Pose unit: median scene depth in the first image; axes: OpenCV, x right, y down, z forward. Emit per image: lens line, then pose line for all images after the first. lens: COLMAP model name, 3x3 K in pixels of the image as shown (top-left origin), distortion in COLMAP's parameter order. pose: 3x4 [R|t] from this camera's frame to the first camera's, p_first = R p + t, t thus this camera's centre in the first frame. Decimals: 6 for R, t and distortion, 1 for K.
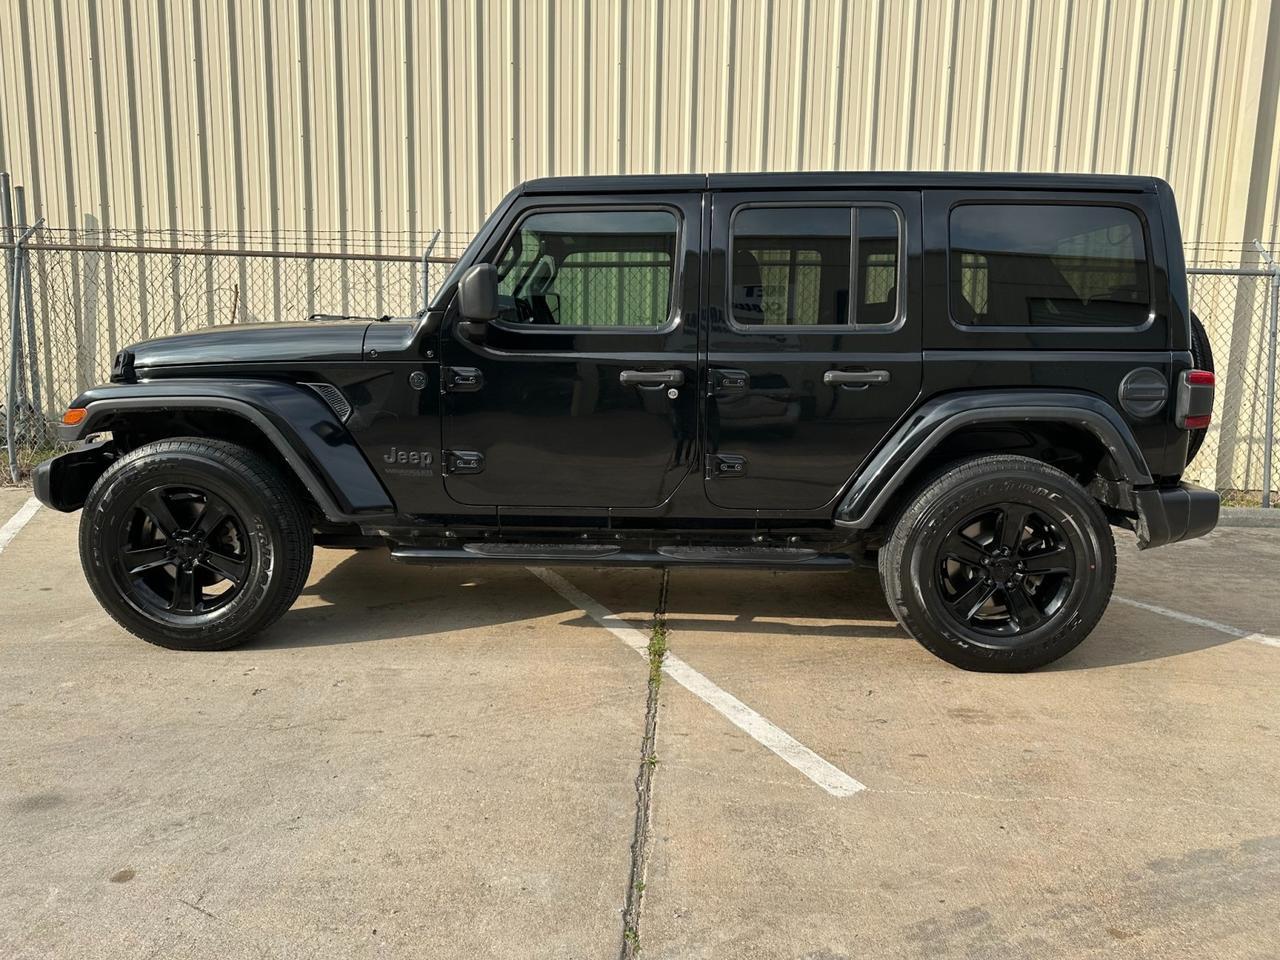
lens RADIAL K [[904.2, 0, 642.4], [0, 904.2, 479.6], [0, 0, 1]] dist [0.044708, -0.051185]
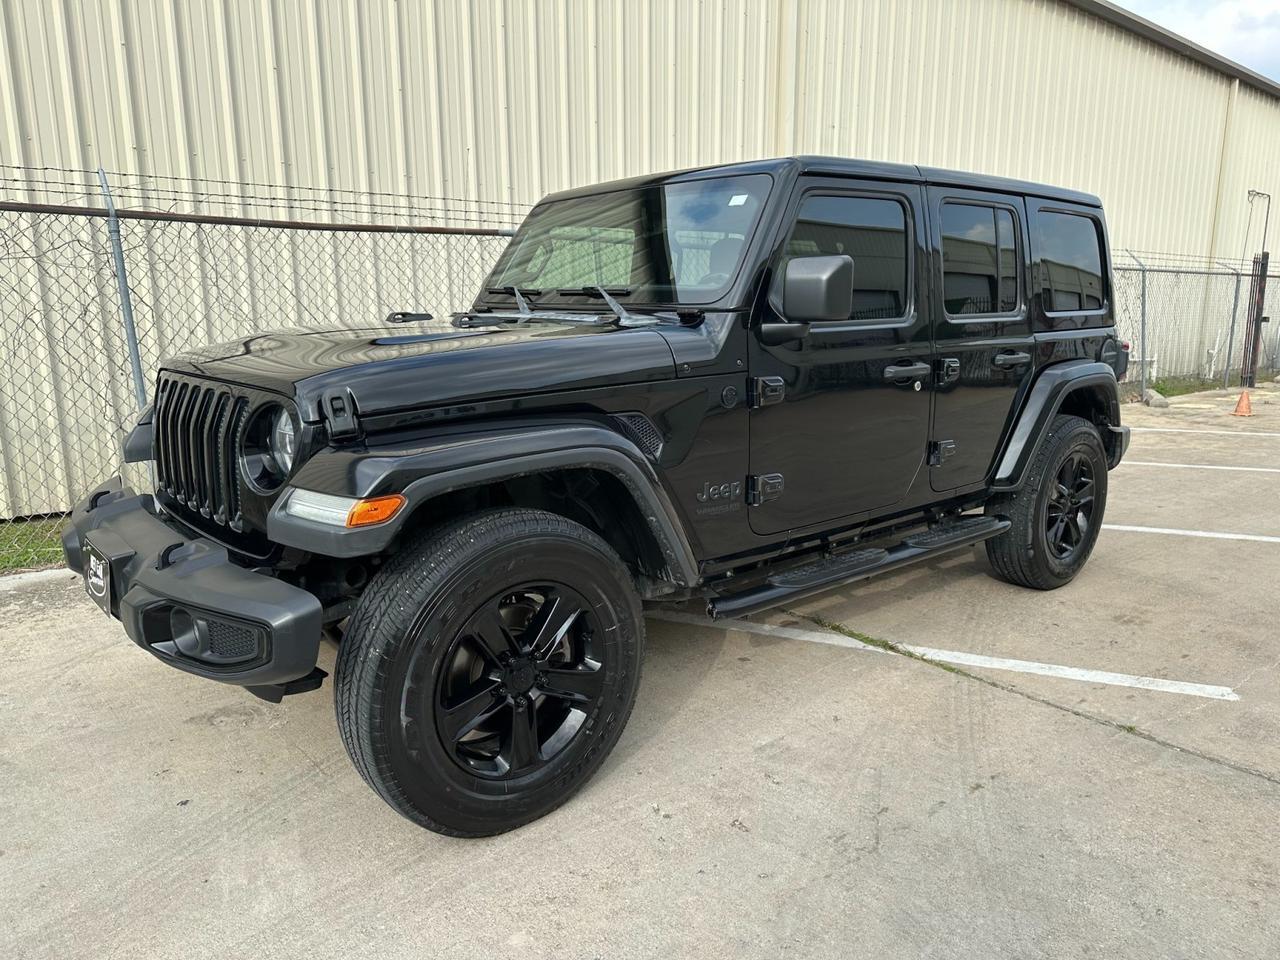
lens RADIAL K [[904.2, 0, 635.2], [0, 904.2, 479.9], [0, 0, 1]] dist [0.044708, -0.051185]
pose [[0.736031, -0.148441, 0.660472, -1.016063], [0.119741, 0.988826, 0.088799, -0.139353], [-0.666274, 0.013727, 0.745581, 0.529665]]
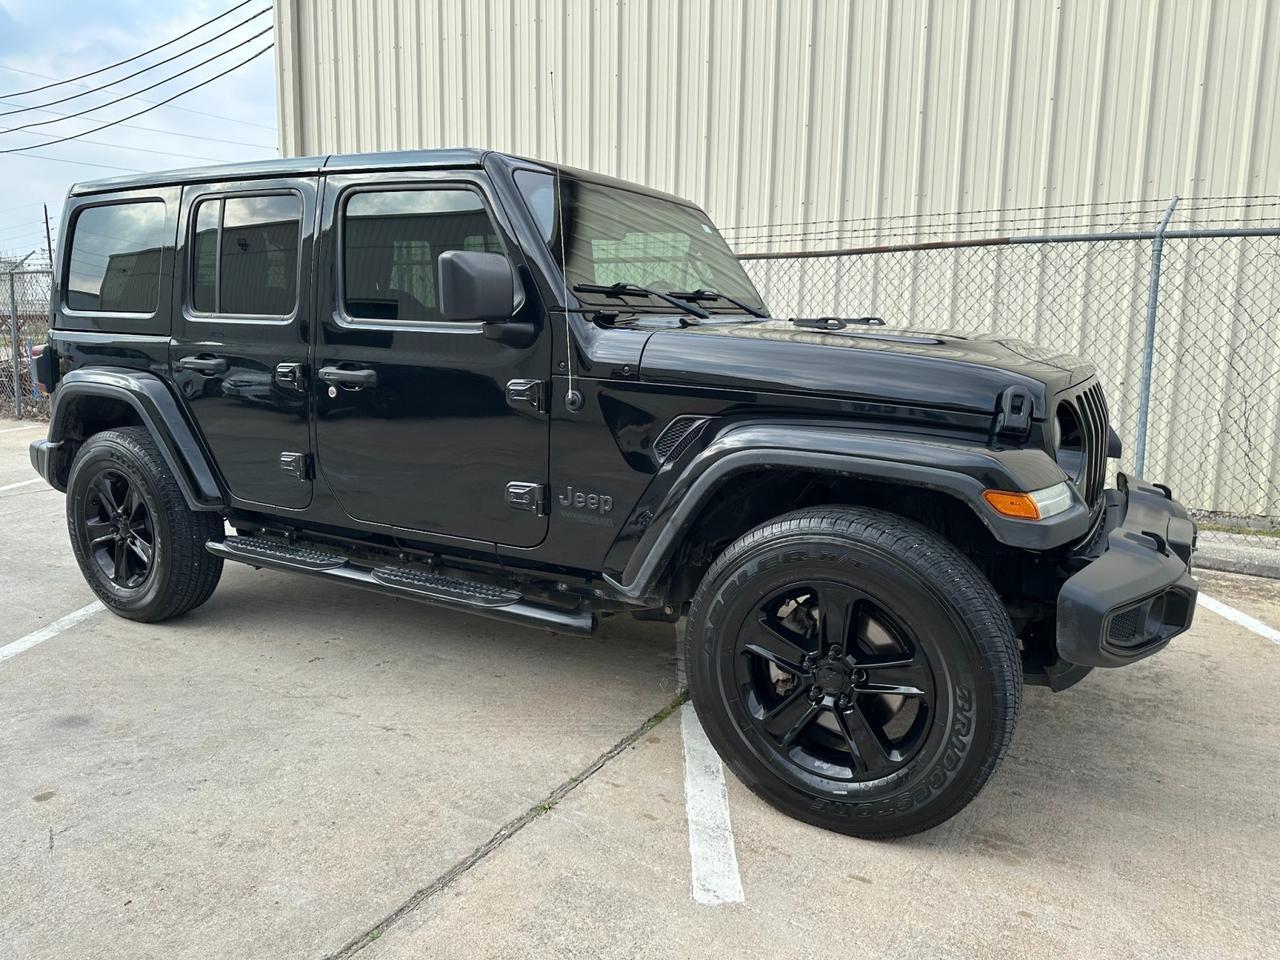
lens RADIAL K [[904.2, 0, 631.3], [0, 904.2, 470.2], [0, 0, 1]] dist [0.044708, -0.051185]
pose [[0.882813, 0.060429, -0.465821, 0.445112], [-0.065046, 0.997863, 0.006174, -0.029537], [0.465199, 0.024849, 0.884858, 0.215581]]
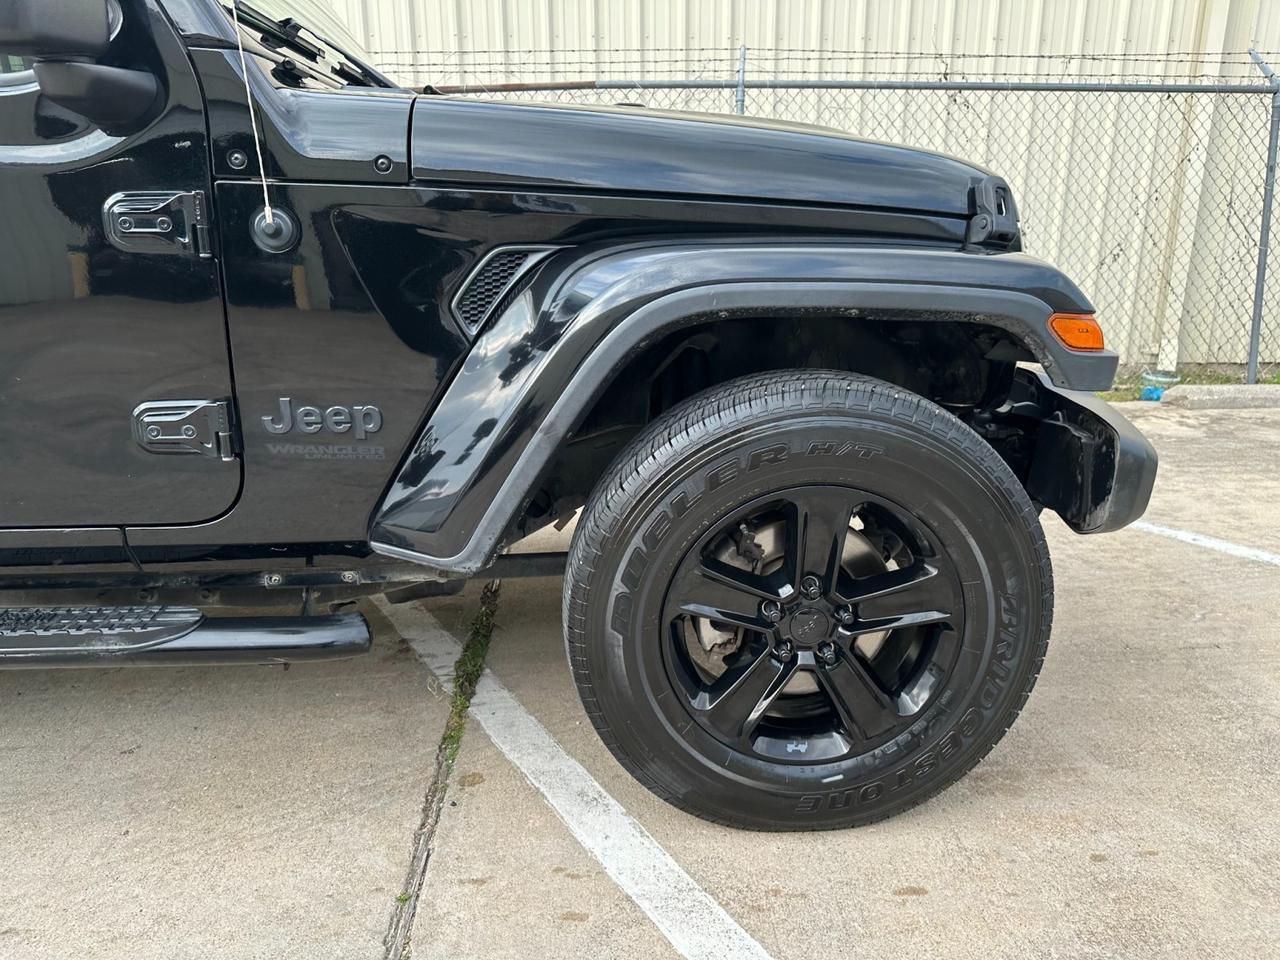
lens RADIAL K [[904.2, 0, 639.7], [0, 904.2, 492.2], [0, 0, 1]] dist [0.044708, -0.051185]
pose [[0.994341, -0.056795, 0.089781, 0.103276], [0.045097, 0.990833, 0.127341, -0.006556], [-0.096191, -0.122571, 0.987787, 0.486323]]
